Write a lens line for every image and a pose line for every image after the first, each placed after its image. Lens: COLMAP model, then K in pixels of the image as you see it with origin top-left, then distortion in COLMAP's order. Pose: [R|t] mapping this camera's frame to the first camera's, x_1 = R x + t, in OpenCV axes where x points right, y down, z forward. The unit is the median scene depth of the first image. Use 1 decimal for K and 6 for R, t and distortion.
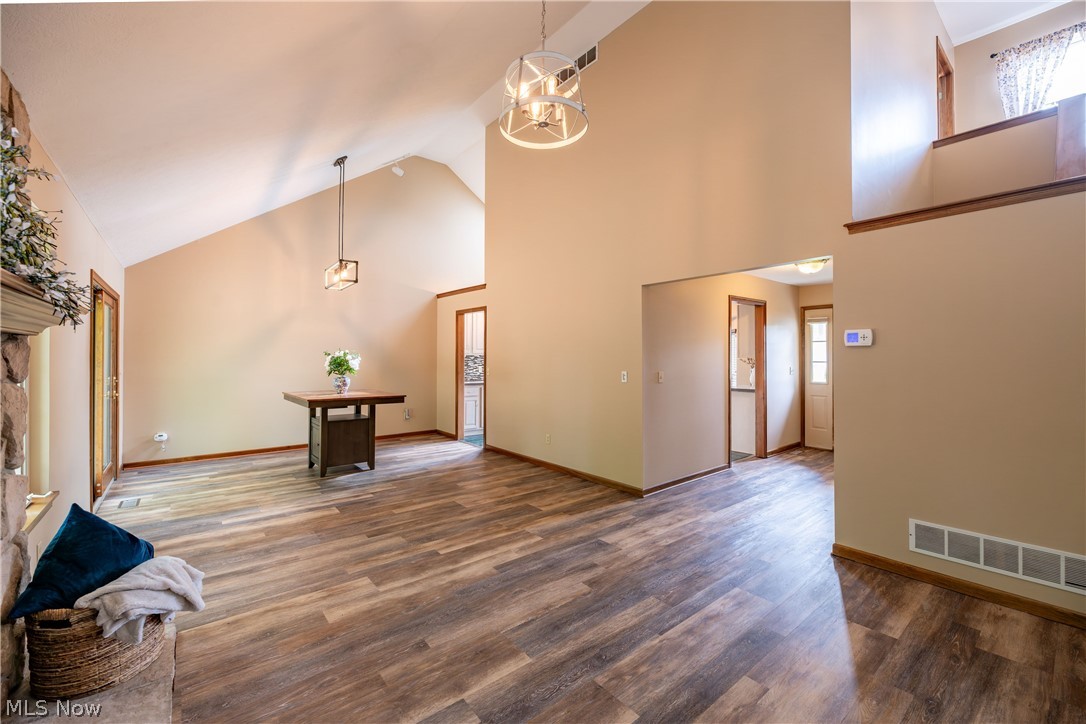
lens RADIAL K [[434.0, 0, 543.0], [0, 434.0, 362.0], [0, 0, 1]] dist [0.000860, -0.004396]
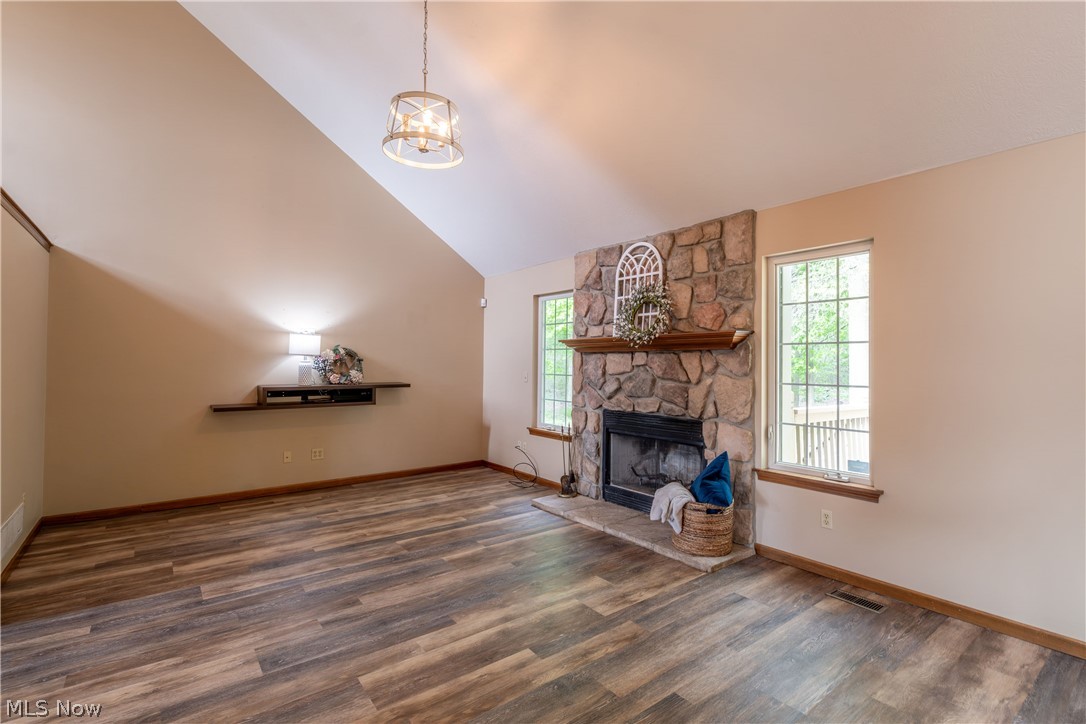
lens RADIAL K [[522.6, 0, 543.0], [0, 522.6, 362.0], [0, 0, 1]] dist [-0.001690, -0.000422]
pose [[-0.999387, -0.008051, 0.034072, -0.258229], [-0.007668, 0.999906, 0.011336, -0.012899], [-0.034160, 0.011068, -0.999355, 1.658937]]
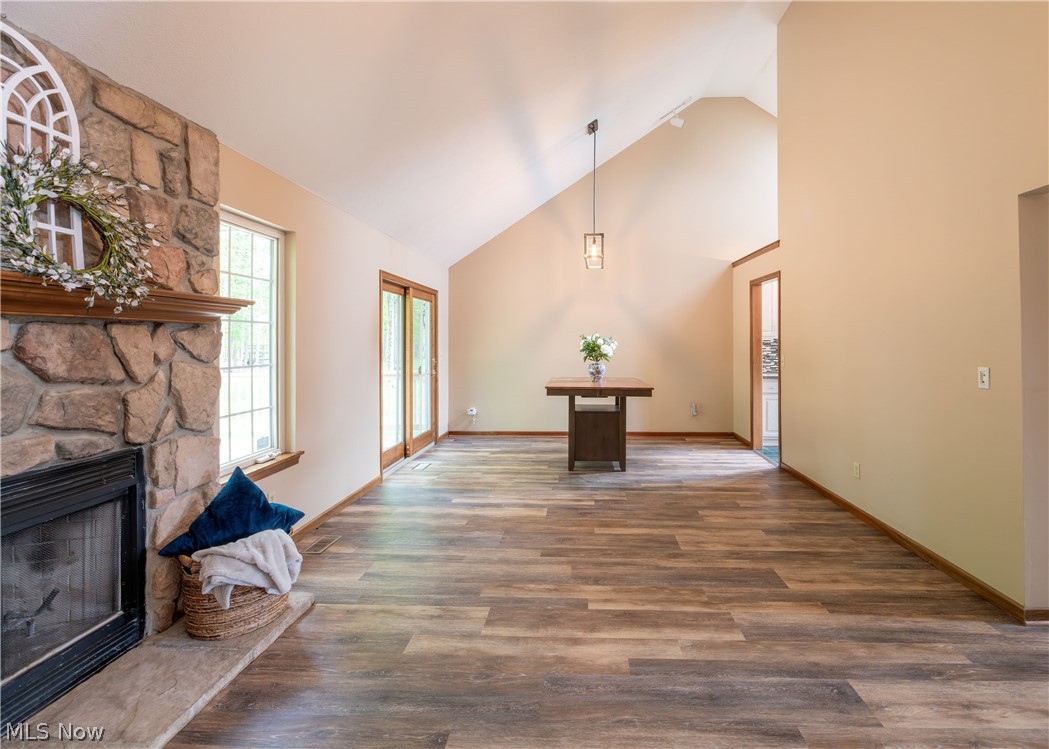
lens RADIAL K [[482.5, 0, 574.2], [0, 482.5, 347.4], [0, 0, 1]] dist [-0.000594, -0.003752]
pose [[0.764002, 0.006265, -0.645183, 0.248560], [-0.006527, 0.999977, 0.001981, -0.001269], [0.645180, 0.002698, 0.764026, 0.329703]]
